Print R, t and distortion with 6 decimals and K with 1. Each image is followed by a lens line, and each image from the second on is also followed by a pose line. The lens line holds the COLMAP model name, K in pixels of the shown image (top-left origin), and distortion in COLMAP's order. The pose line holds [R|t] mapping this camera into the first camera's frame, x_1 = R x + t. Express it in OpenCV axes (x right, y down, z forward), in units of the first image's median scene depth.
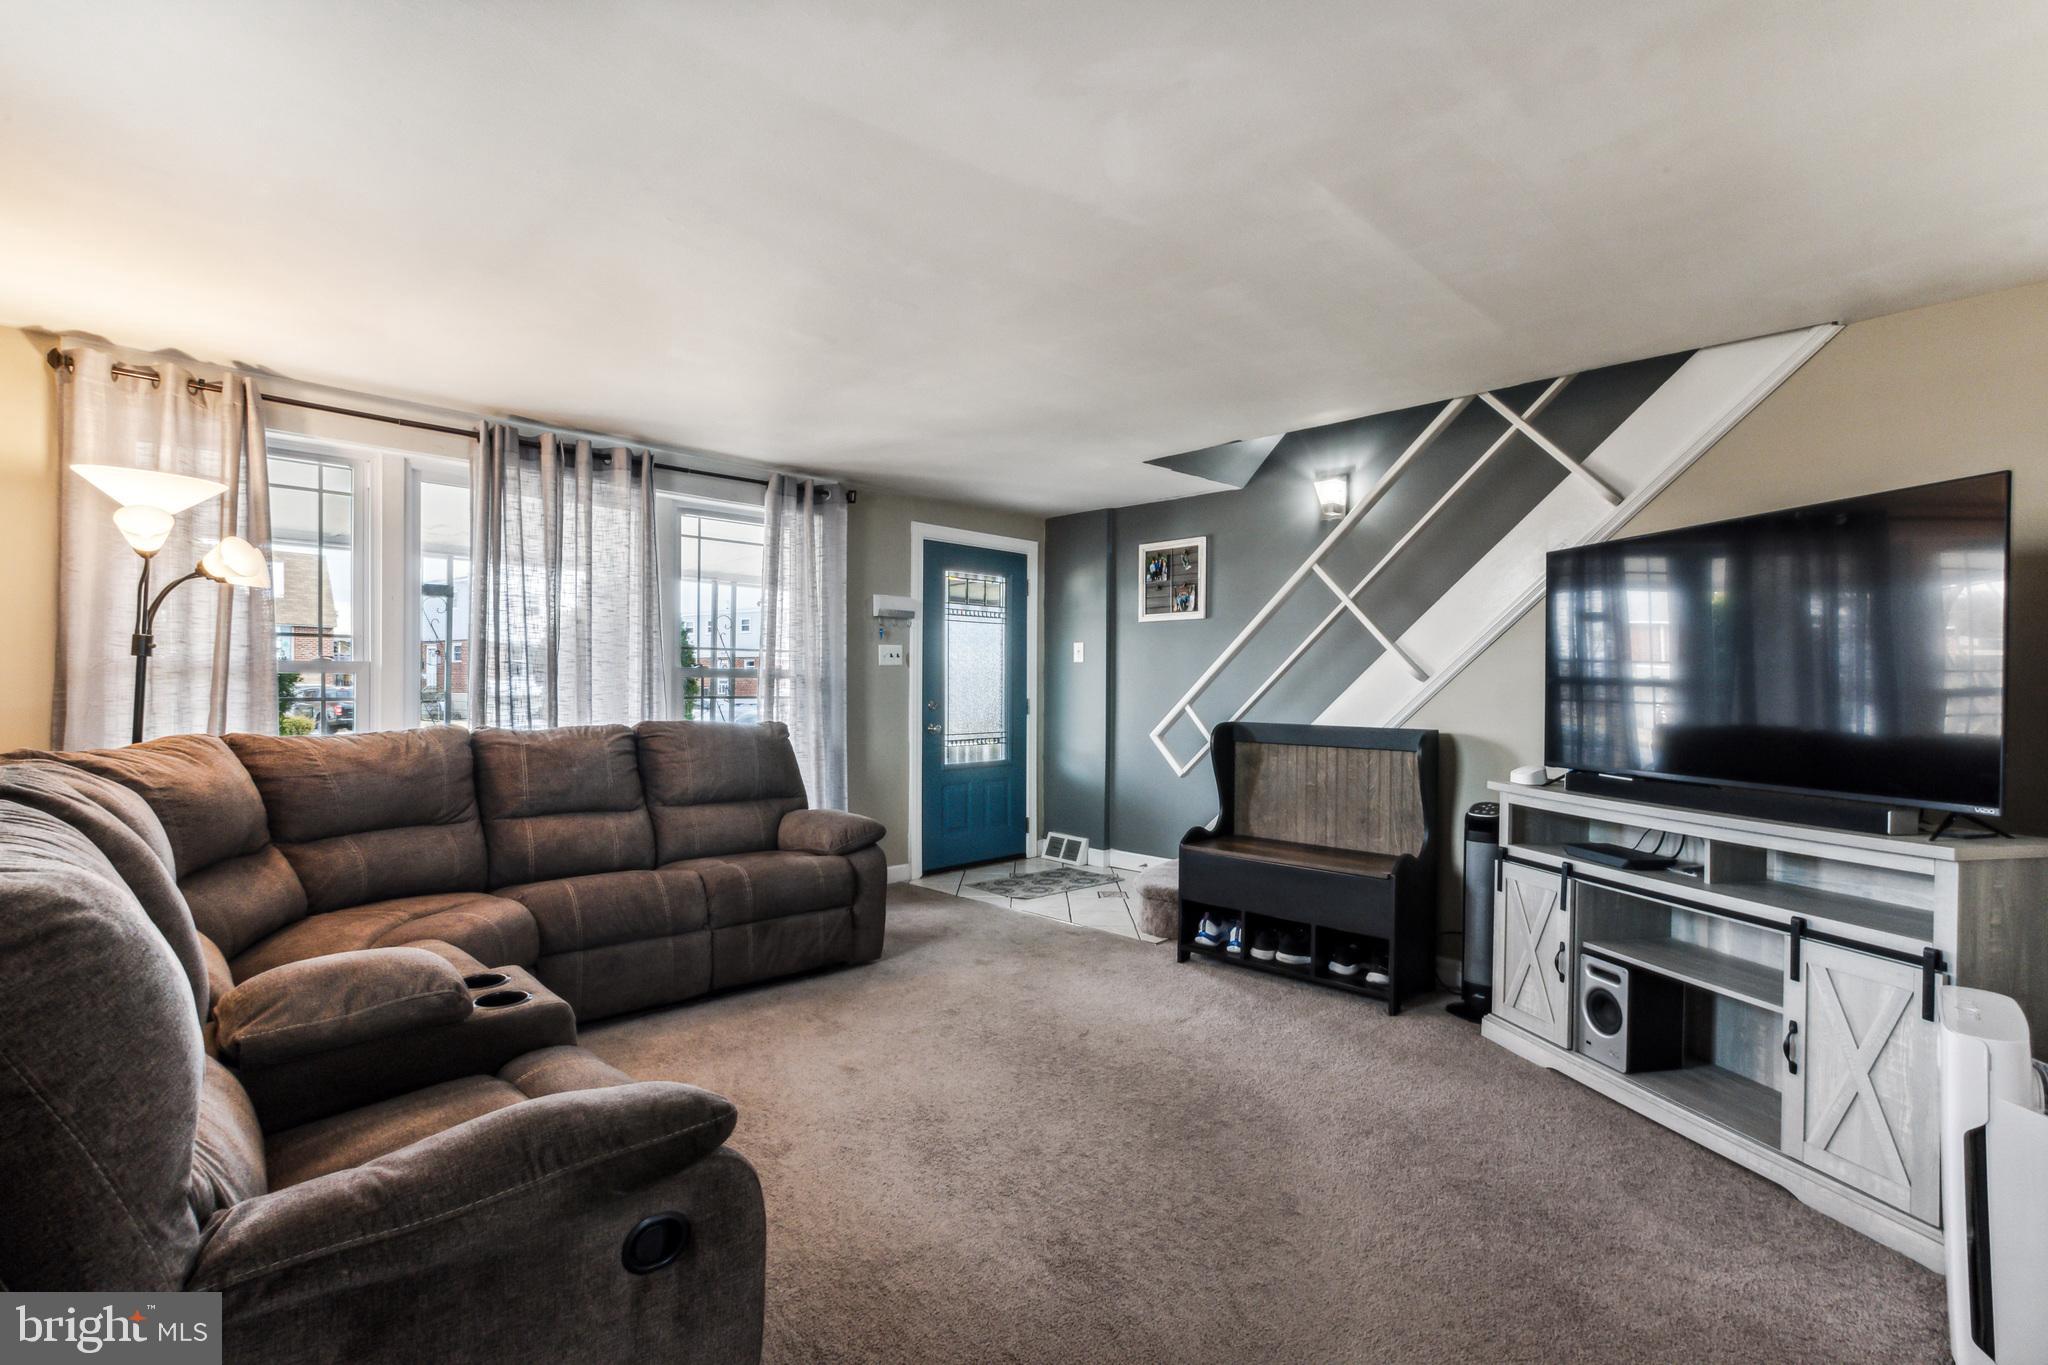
lens RADIAL K [[940.0, 0, 1026.3], [0, 940.0, 694.4], [0, 0, 1]] dist [-0.000783, 0.000307]
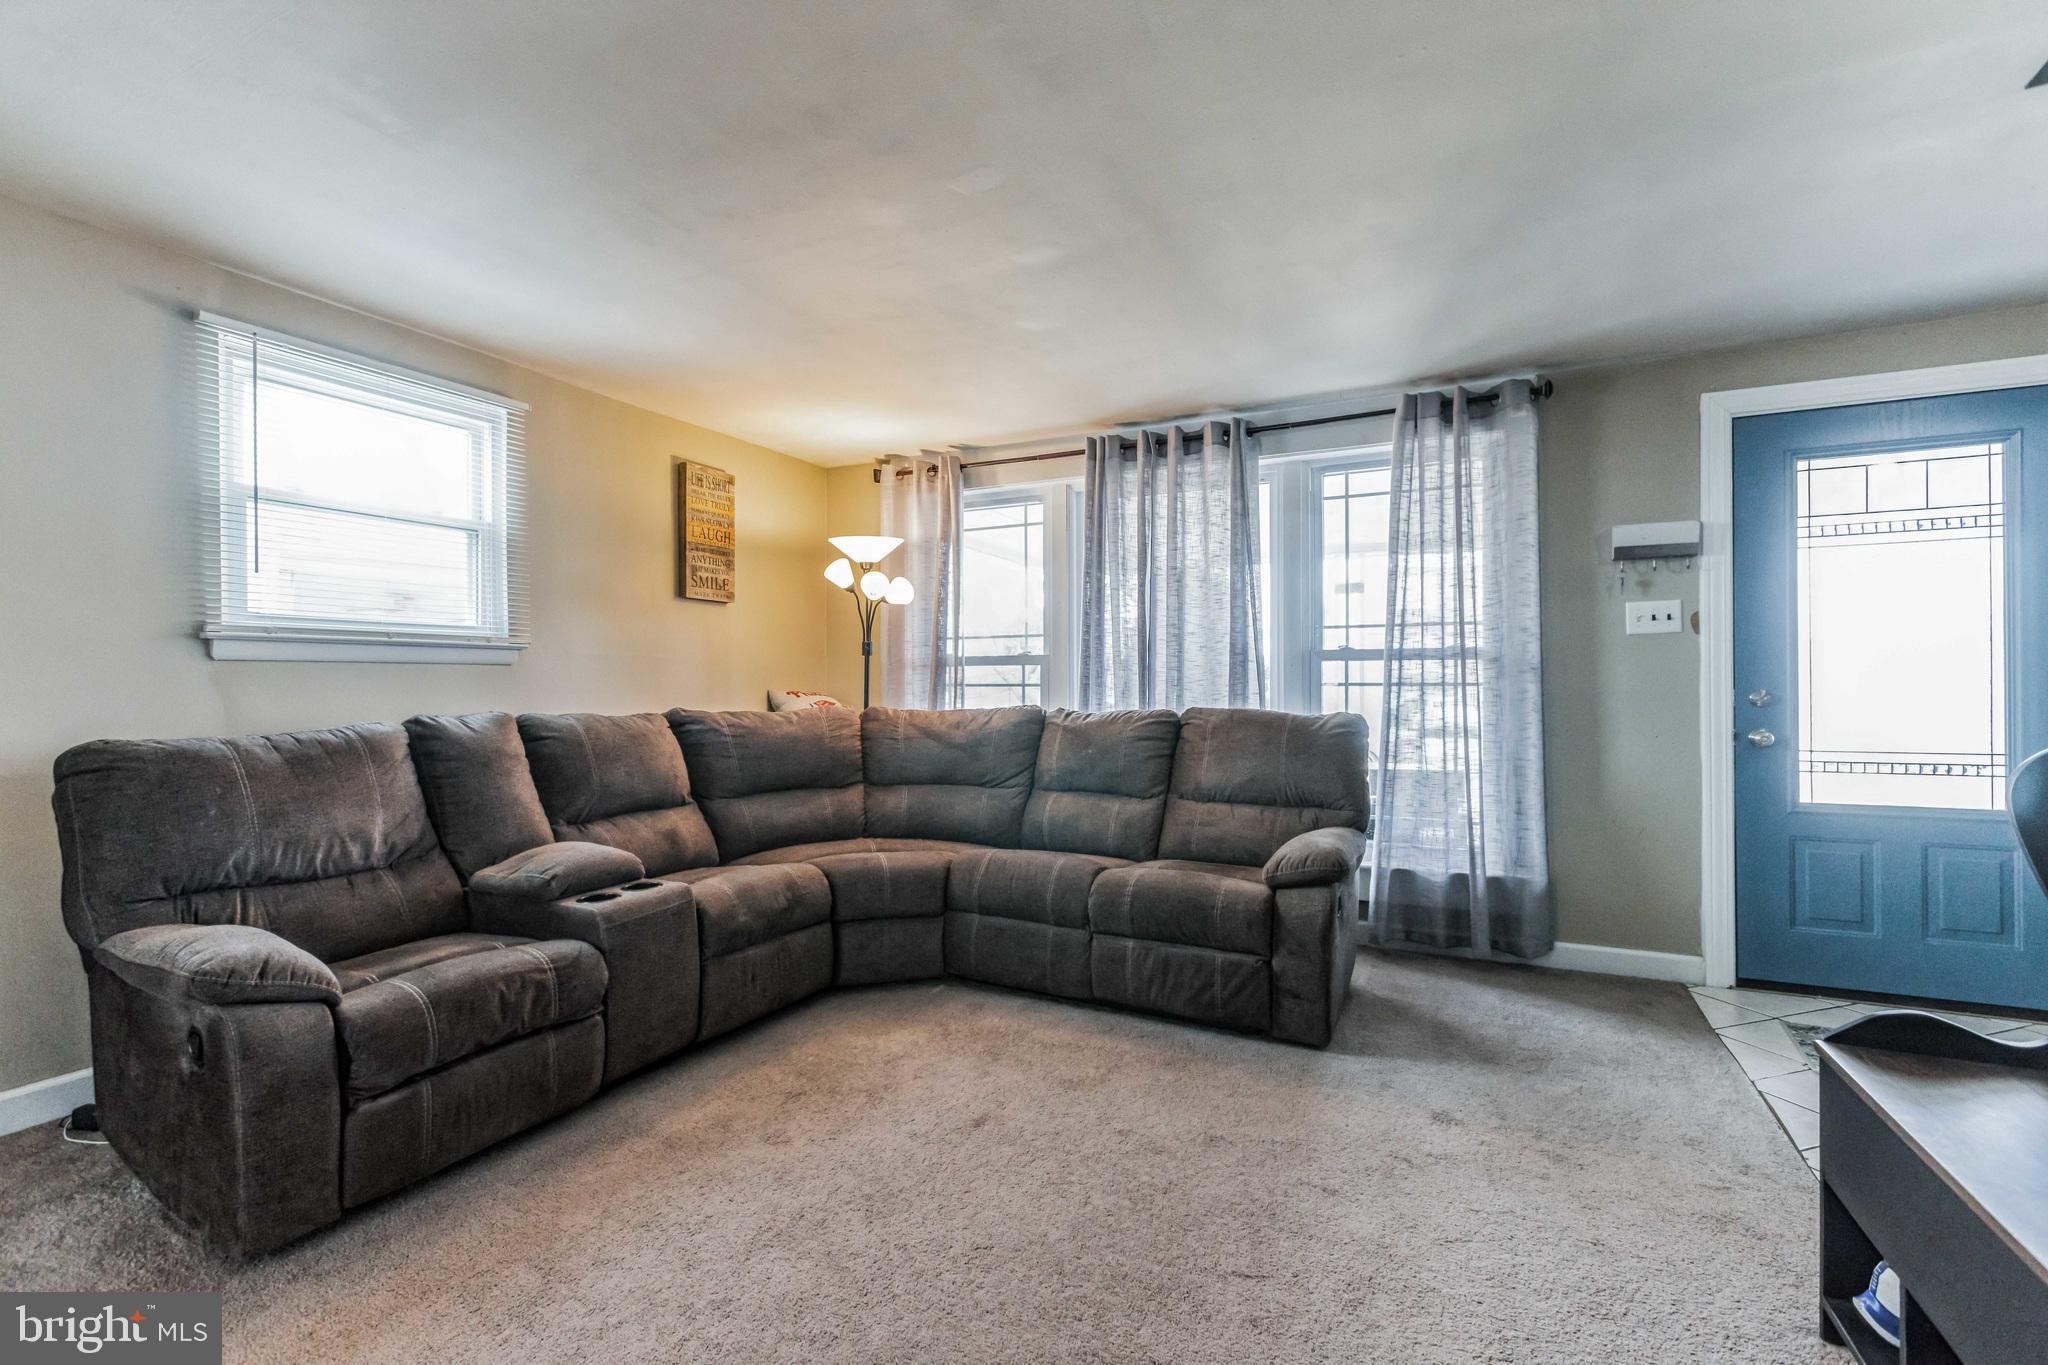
lens RADIAL K [[922.3, 0, 1025.2], [0, 922.3, 687.5], [0, 0, 1]] dist [-0.001558, -0.000067]
pose [[0.312715, -0.001372, -0.949846, 0.422265], [-0.001821, 0.999996, -0.002044, 0.010428], [0.949845, 0.002369, 0.312711, 0.546251]]
